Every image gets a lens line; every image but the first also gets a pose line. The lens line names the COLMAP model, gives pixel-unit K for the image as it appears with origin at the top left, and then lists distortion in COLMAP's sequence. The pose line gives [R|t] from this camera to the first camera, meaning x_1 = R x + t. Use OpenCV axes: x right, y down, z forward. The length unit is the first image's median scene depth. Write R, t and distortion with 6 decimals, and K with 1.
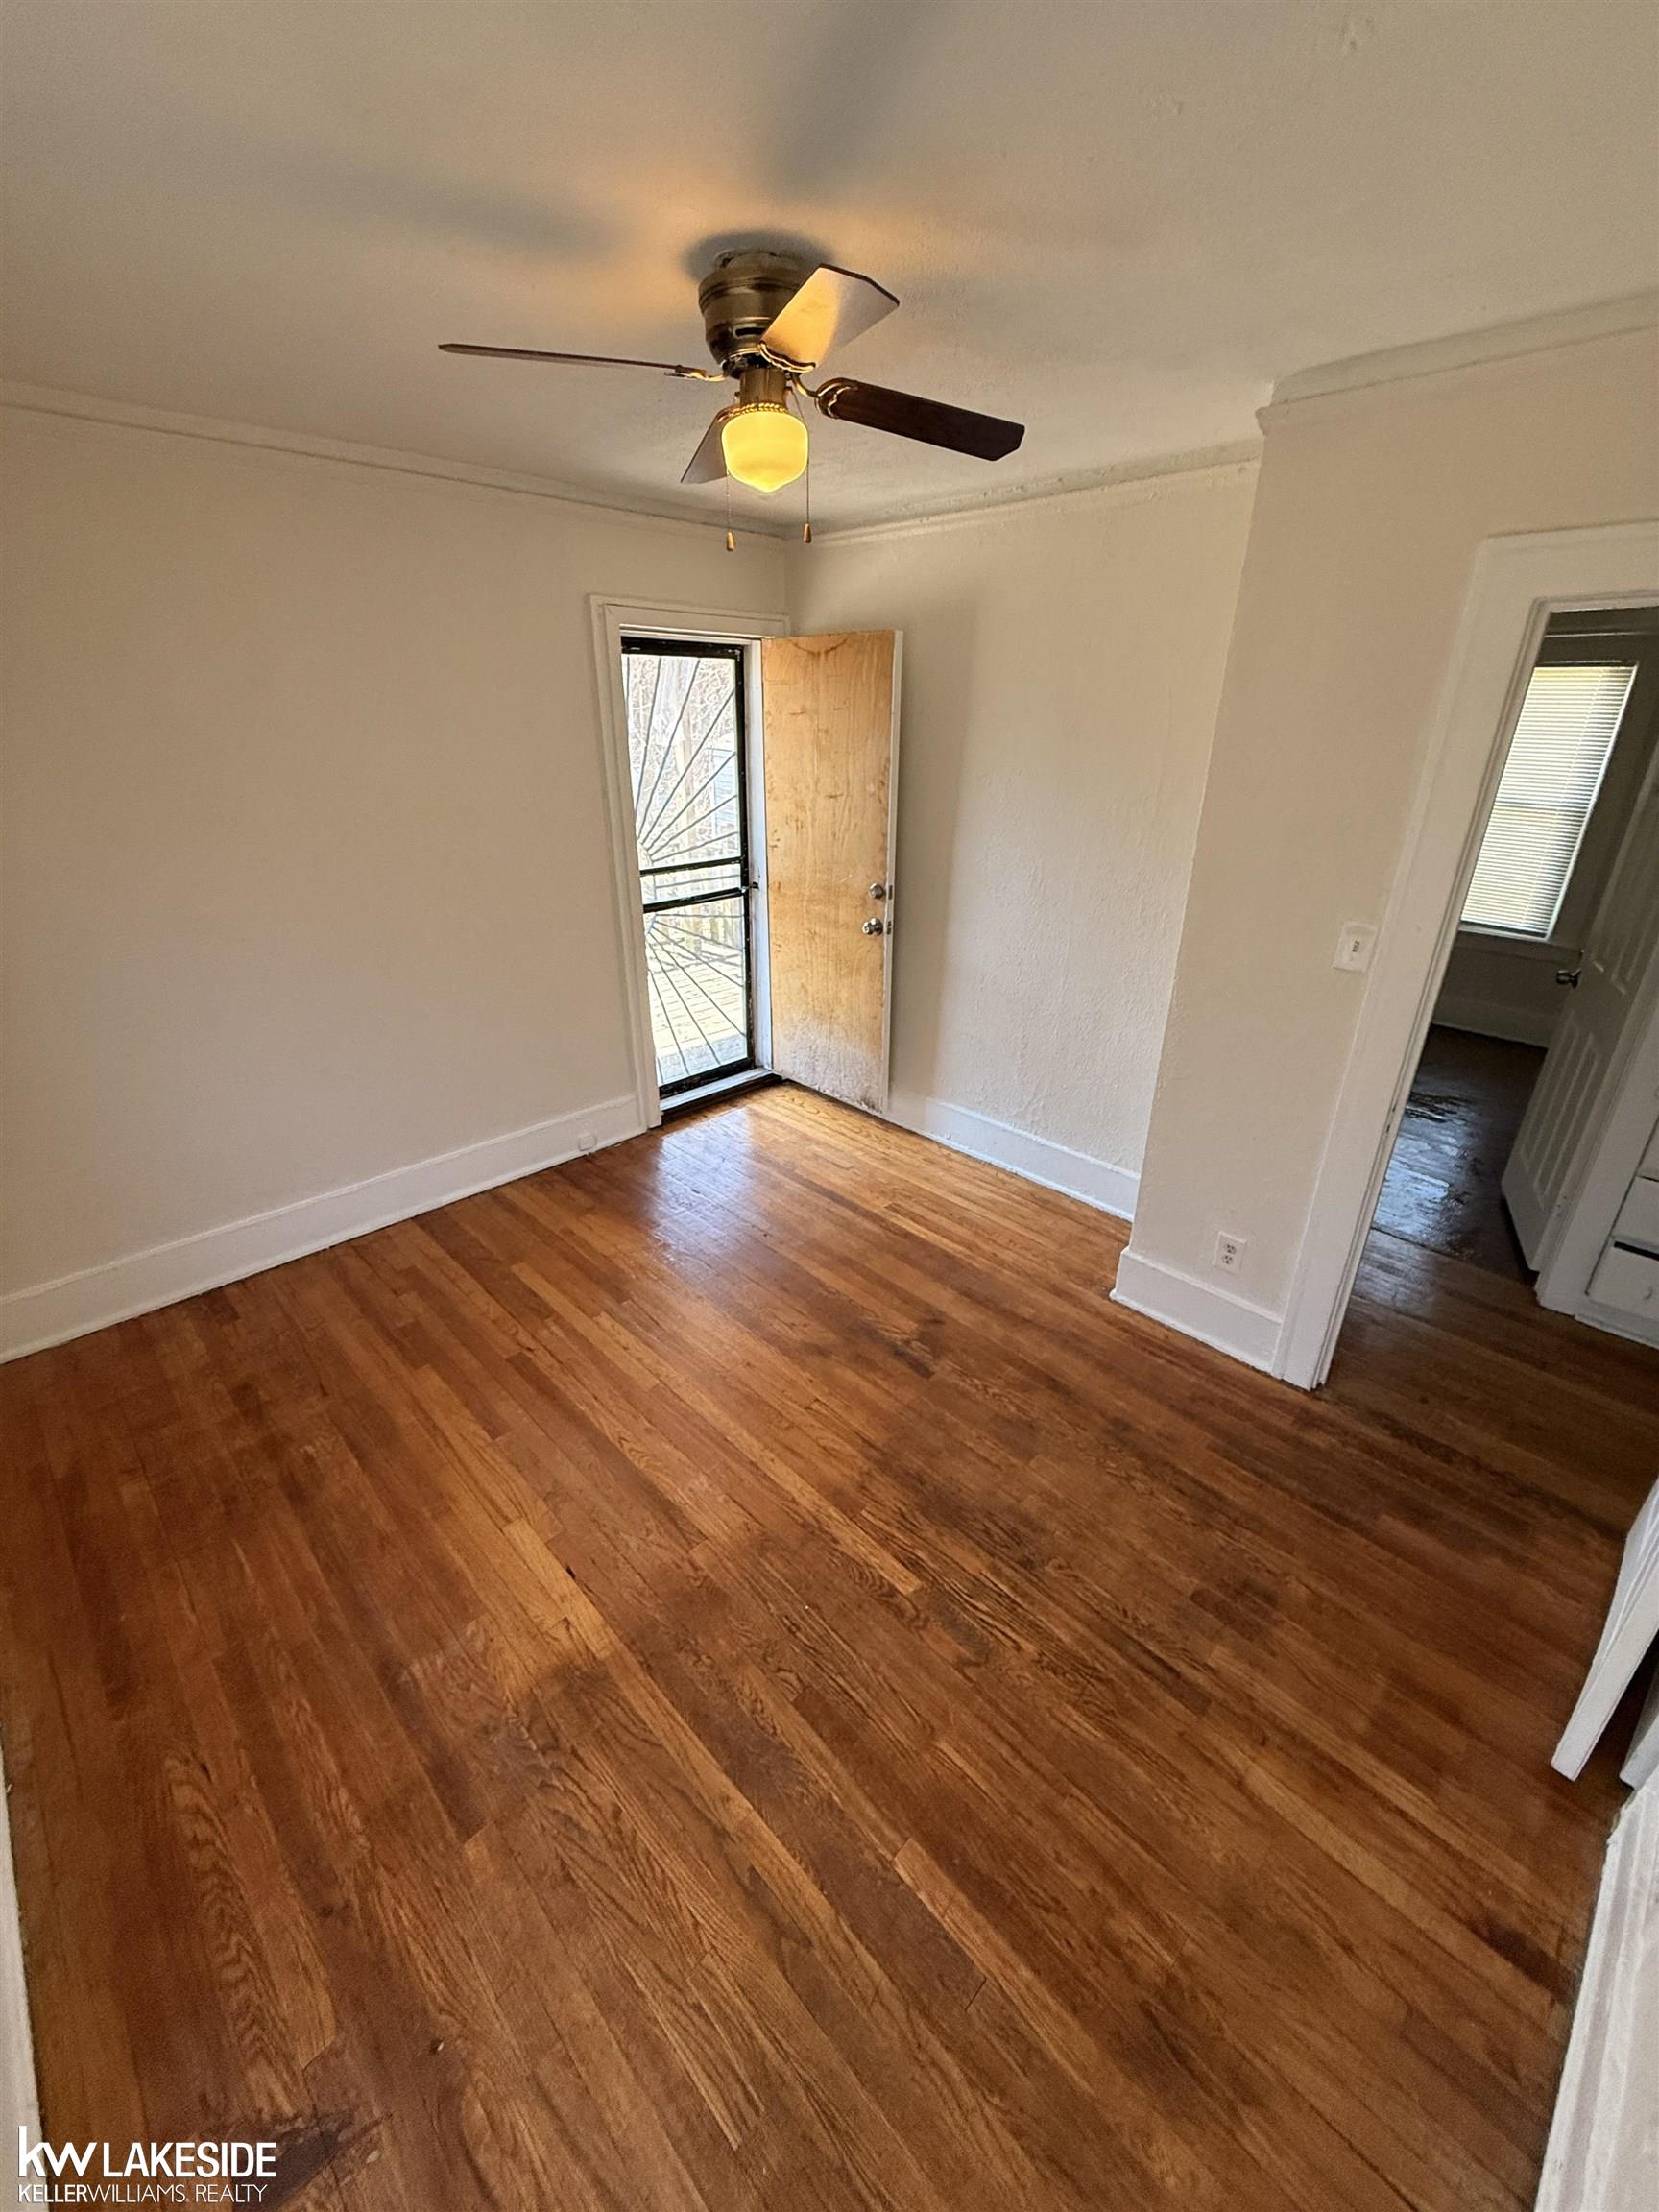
lens RADIAL K [[881.1, 0, 824.3], [0, 881.1, 1098.8], [0, 0, 1]] dist [-0.000128, -0.000085]
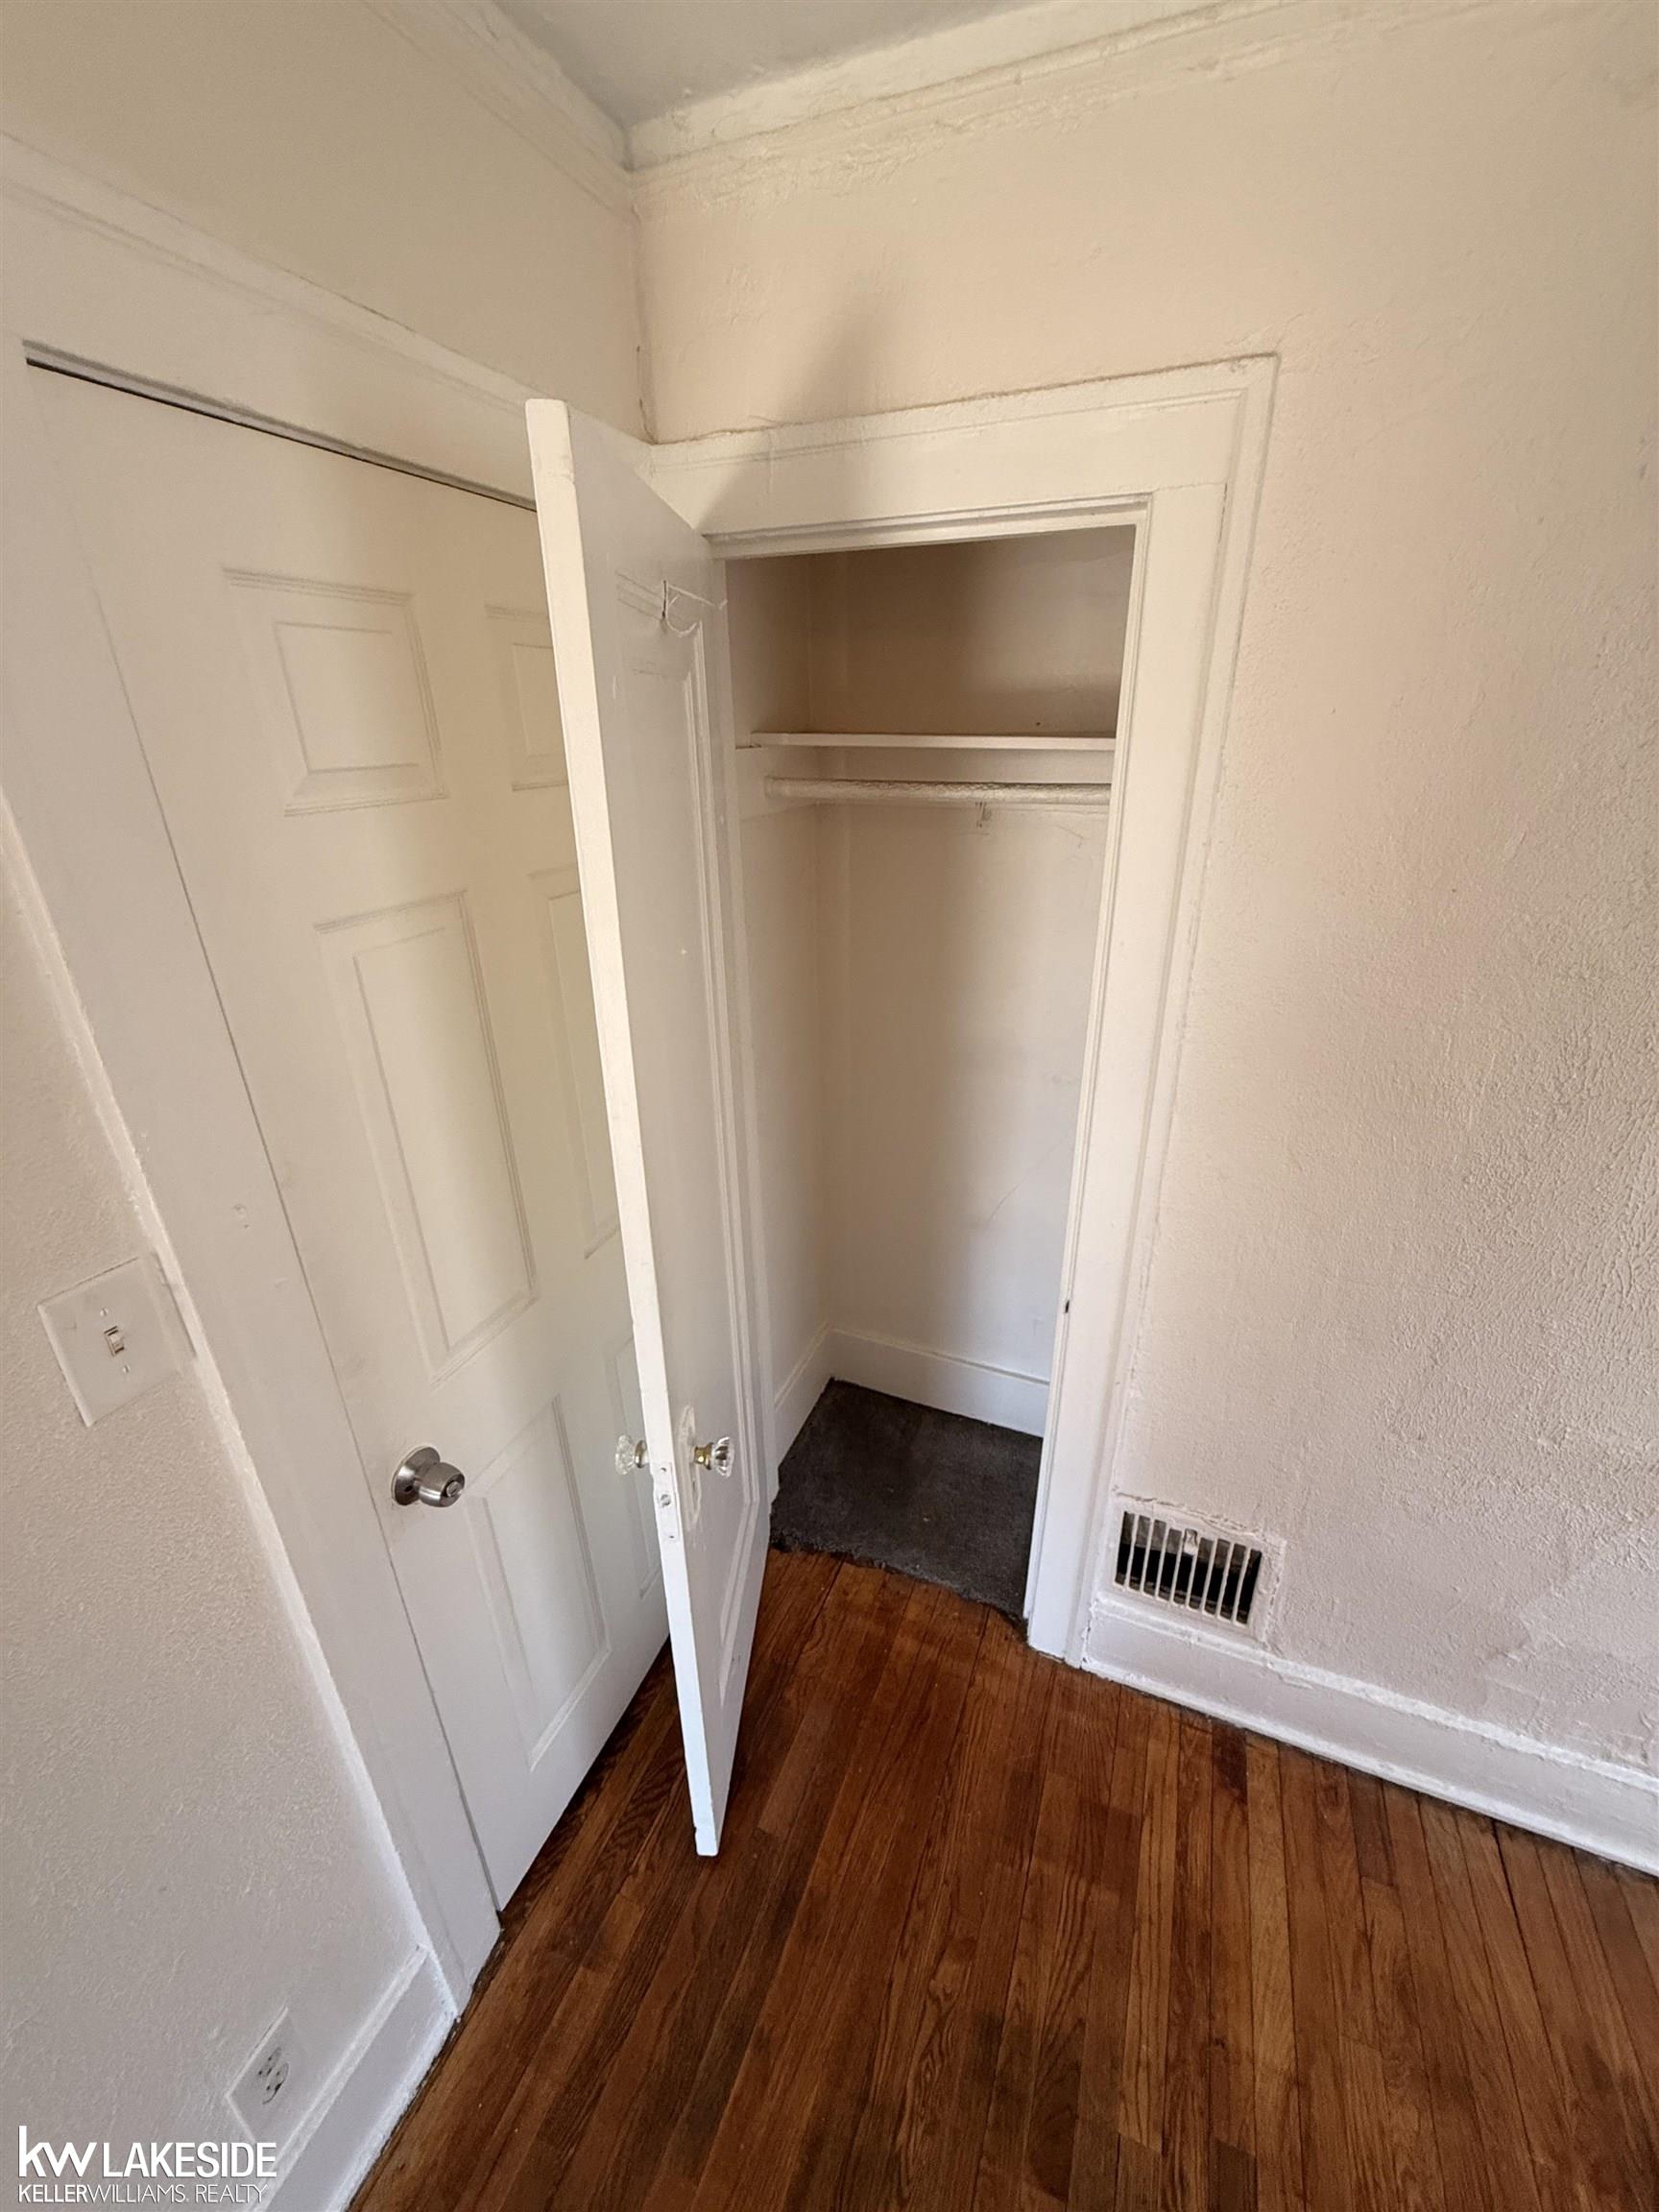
lens RADIAL K [[881.1, 0, 836.8], [0, 881.1, 1097.2], [0, 0, 1]] dist [-0.000128, -0.000085]
pose [[-0.405557, -0.358223, 0.840952, 0.223269], [0.380867, 0.770115, 0.511725, -0.311308], [-0.830941, 0.527825, -0.175890, 0.757962]]
